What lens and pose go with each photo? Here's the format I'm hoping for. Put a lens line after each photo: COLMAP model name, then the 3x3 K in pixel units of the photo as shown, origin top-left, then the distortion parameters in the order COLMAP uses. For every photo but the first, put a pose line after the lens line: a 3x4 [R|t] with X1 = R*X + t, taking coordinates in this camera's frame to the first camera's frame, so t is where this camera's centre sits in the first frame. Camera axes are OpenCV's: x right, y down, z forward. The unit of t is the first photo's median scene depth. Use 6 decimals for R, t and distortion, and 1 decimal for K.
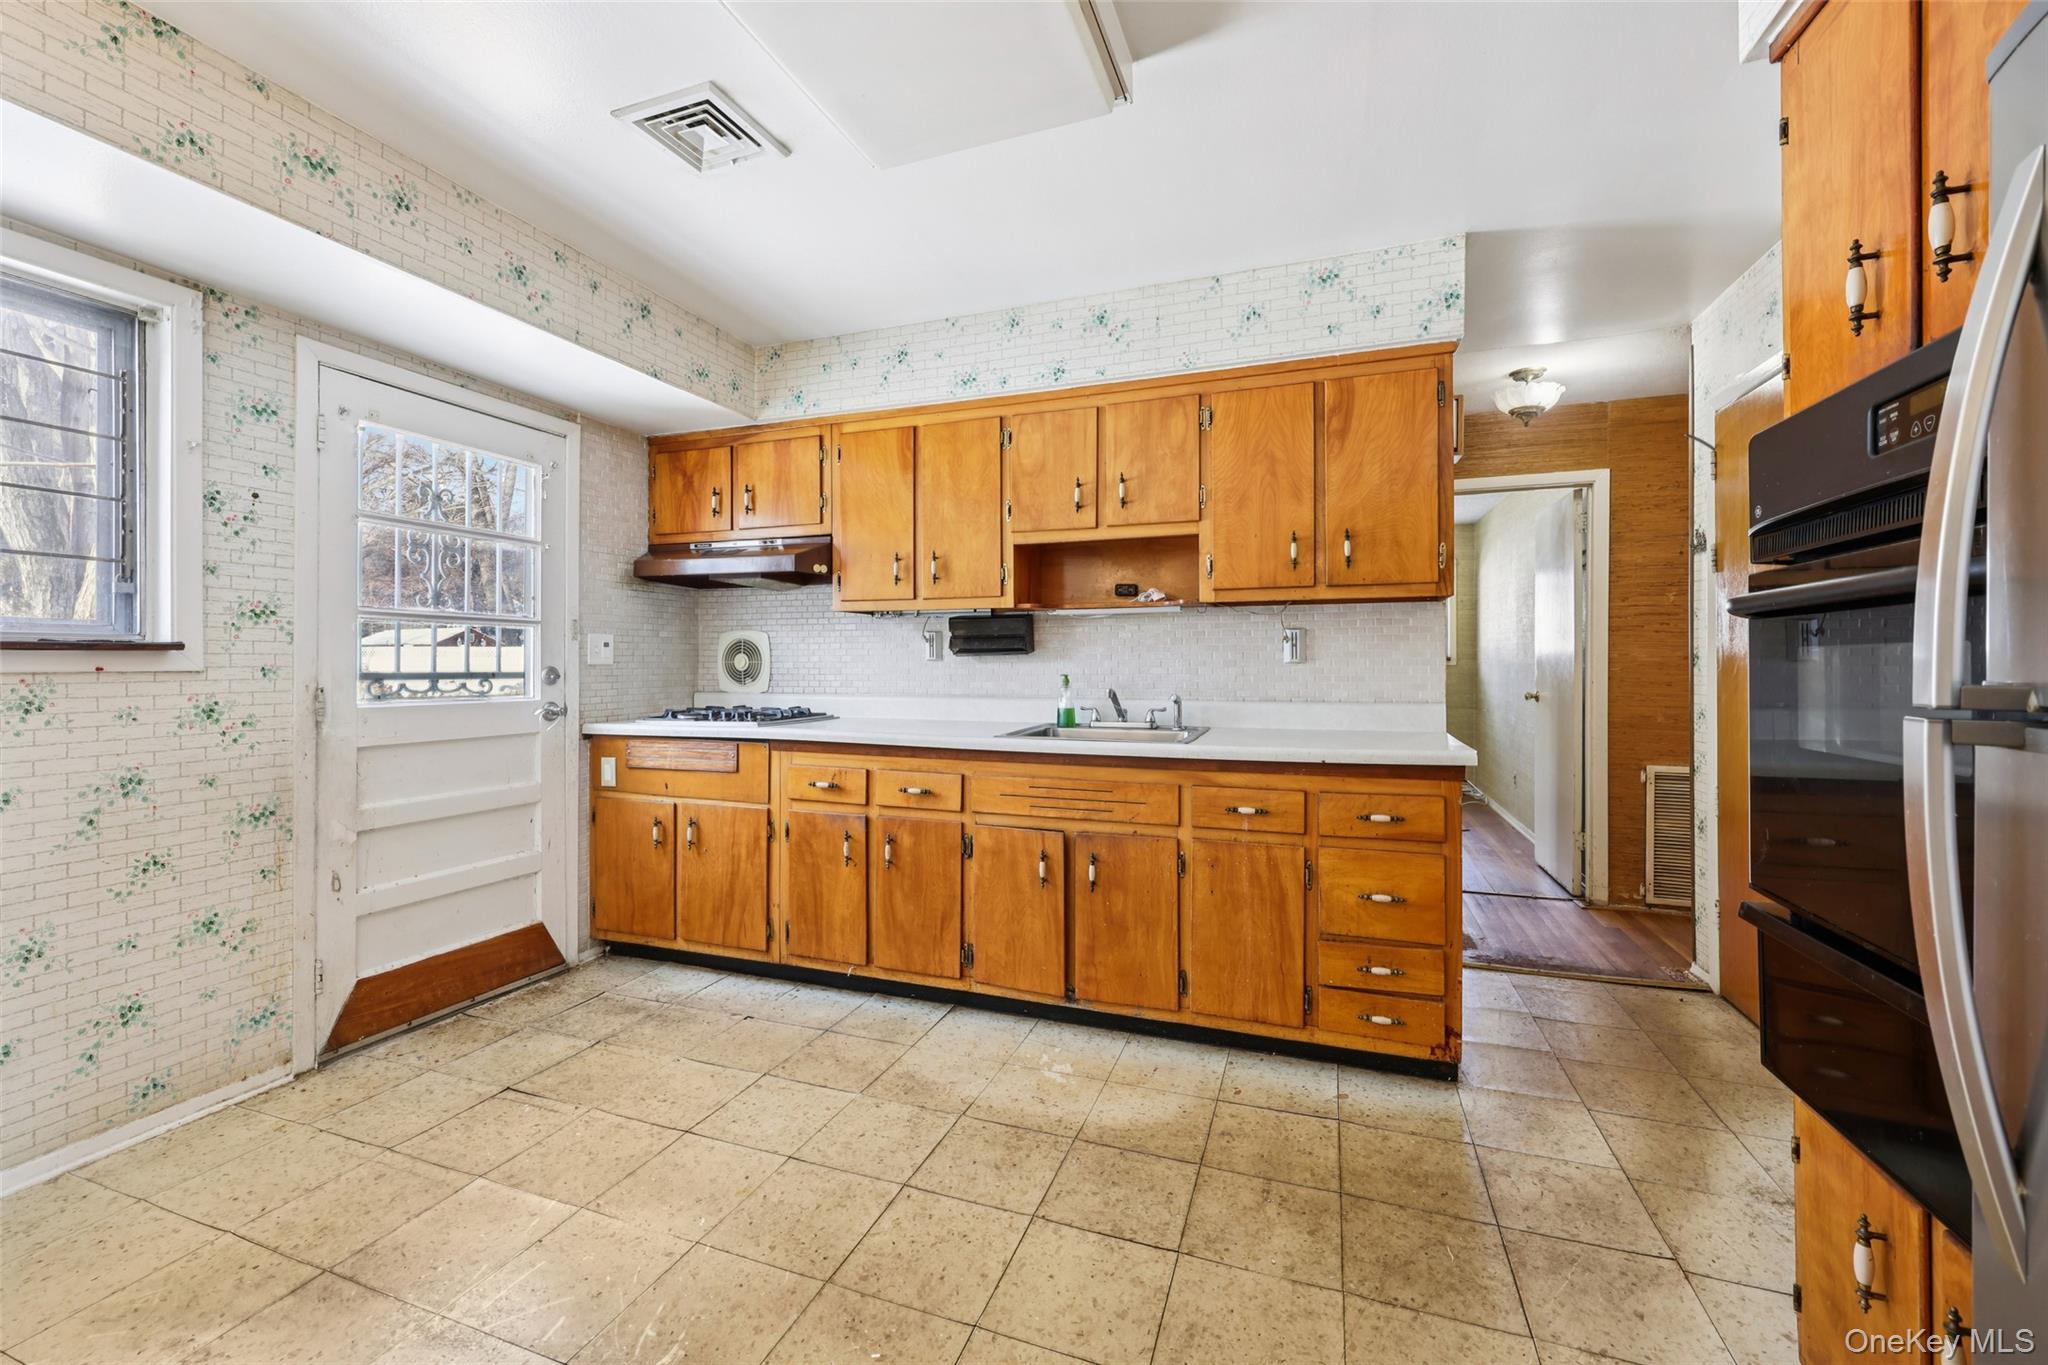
lens RADIAL K [[831.0, 0, 1025.3], [0, 831.0, 662.0], [0, 0, 1]] dist [0.000858, 0.000087]
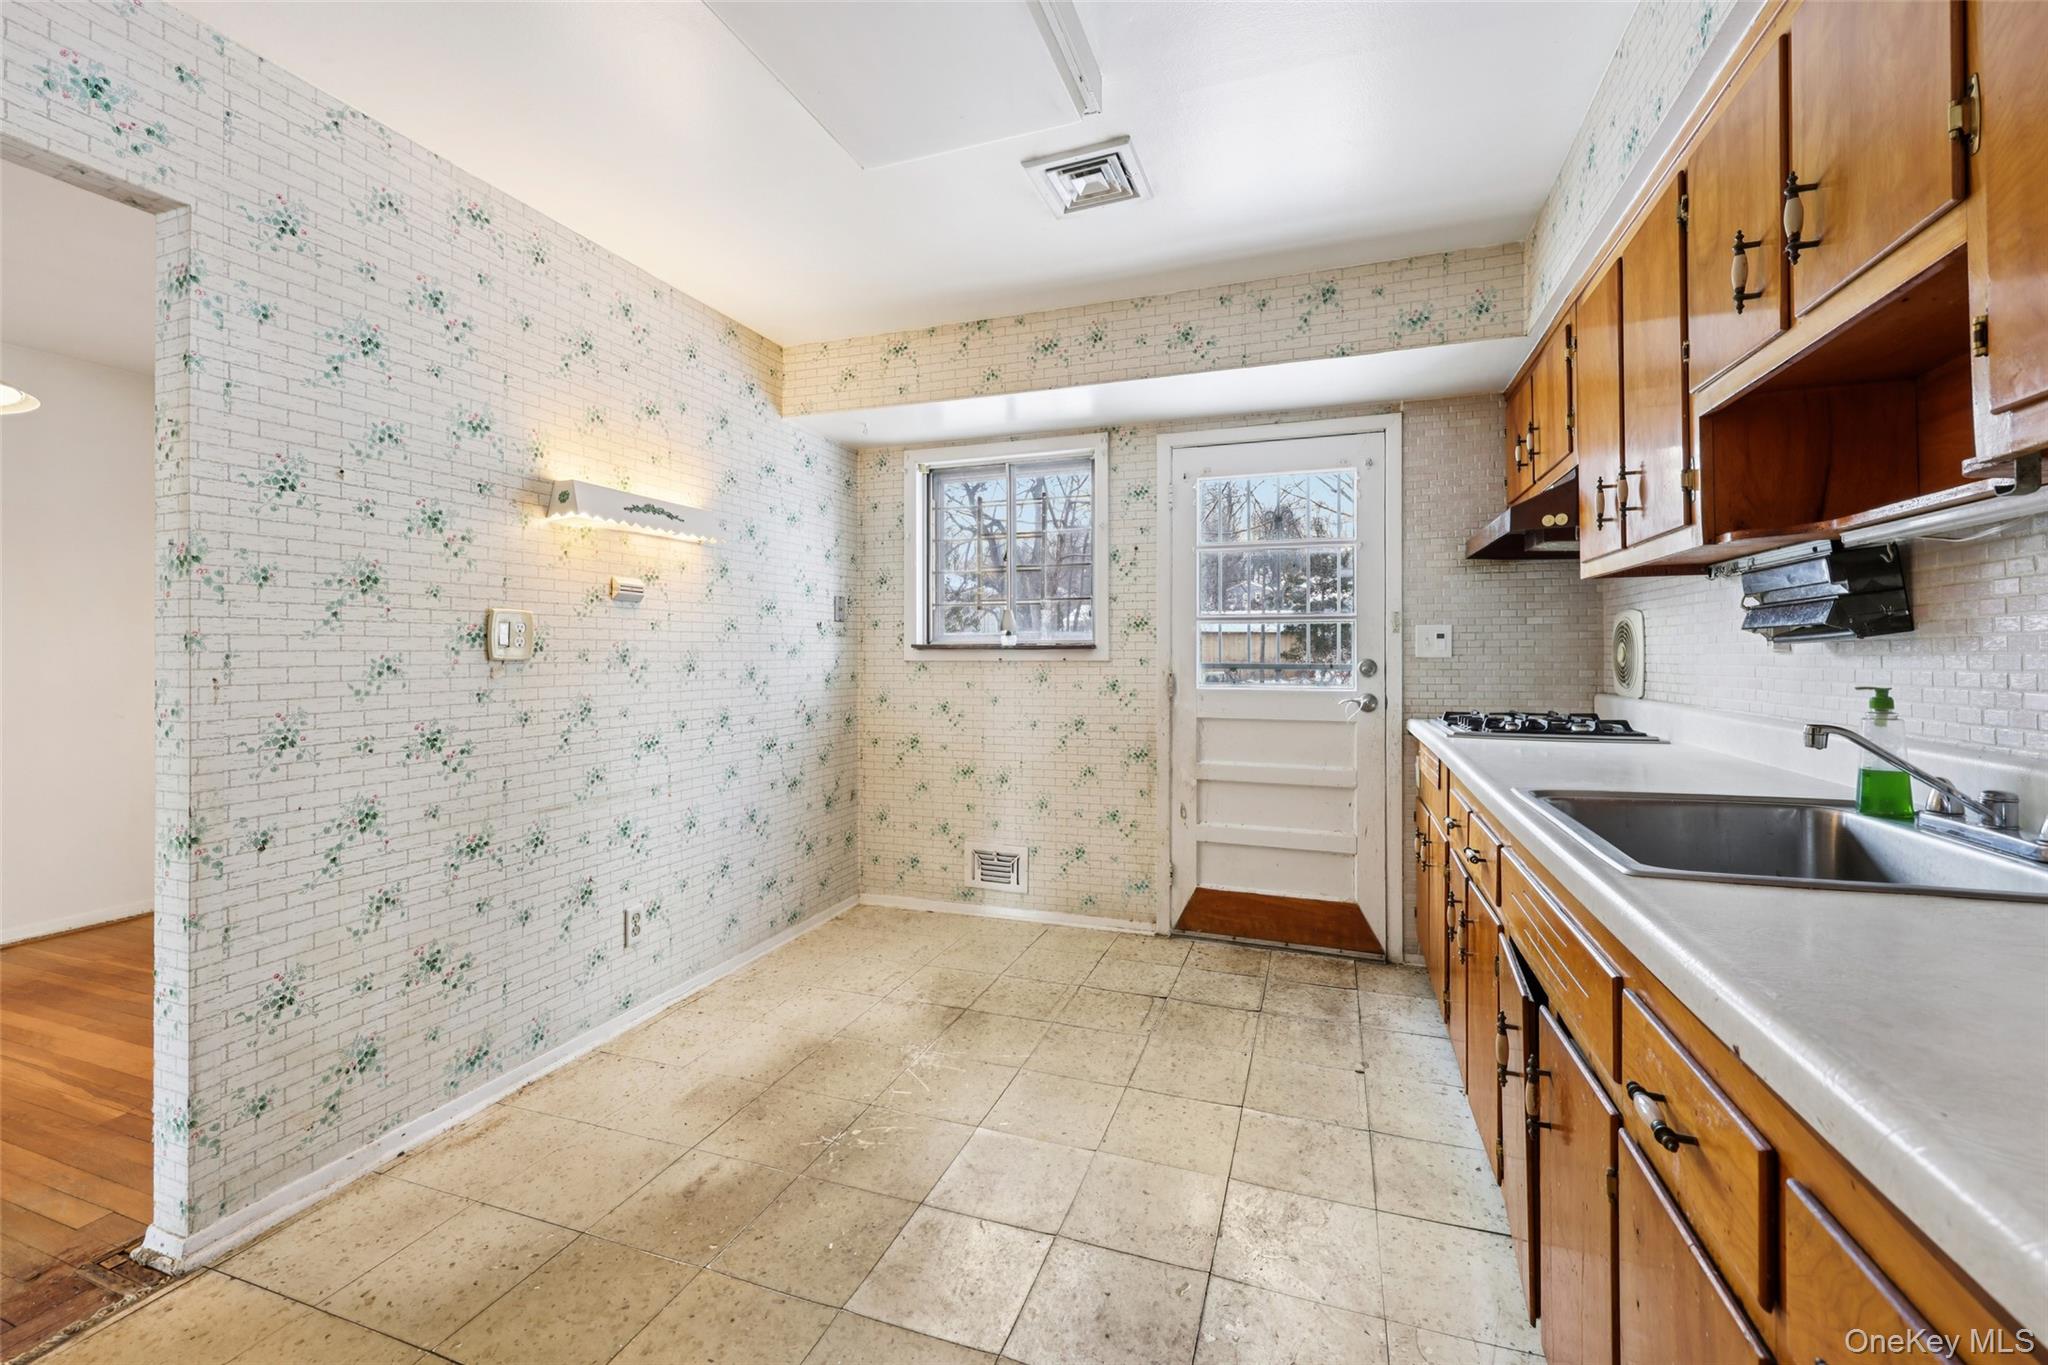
lens RADIAL K [[831.3, 0, 1033.6], [0, 831.3, 650.4], [0, 0, 1]] dist [-0.001541, 0.000005]
pose [[0.006868, -0.004208, -0.999968, 0.577146], [0.003175, 0.999986, -0.004187, -0.003155], [0.999971, -0.003146, 0.006881, 0.734759]]
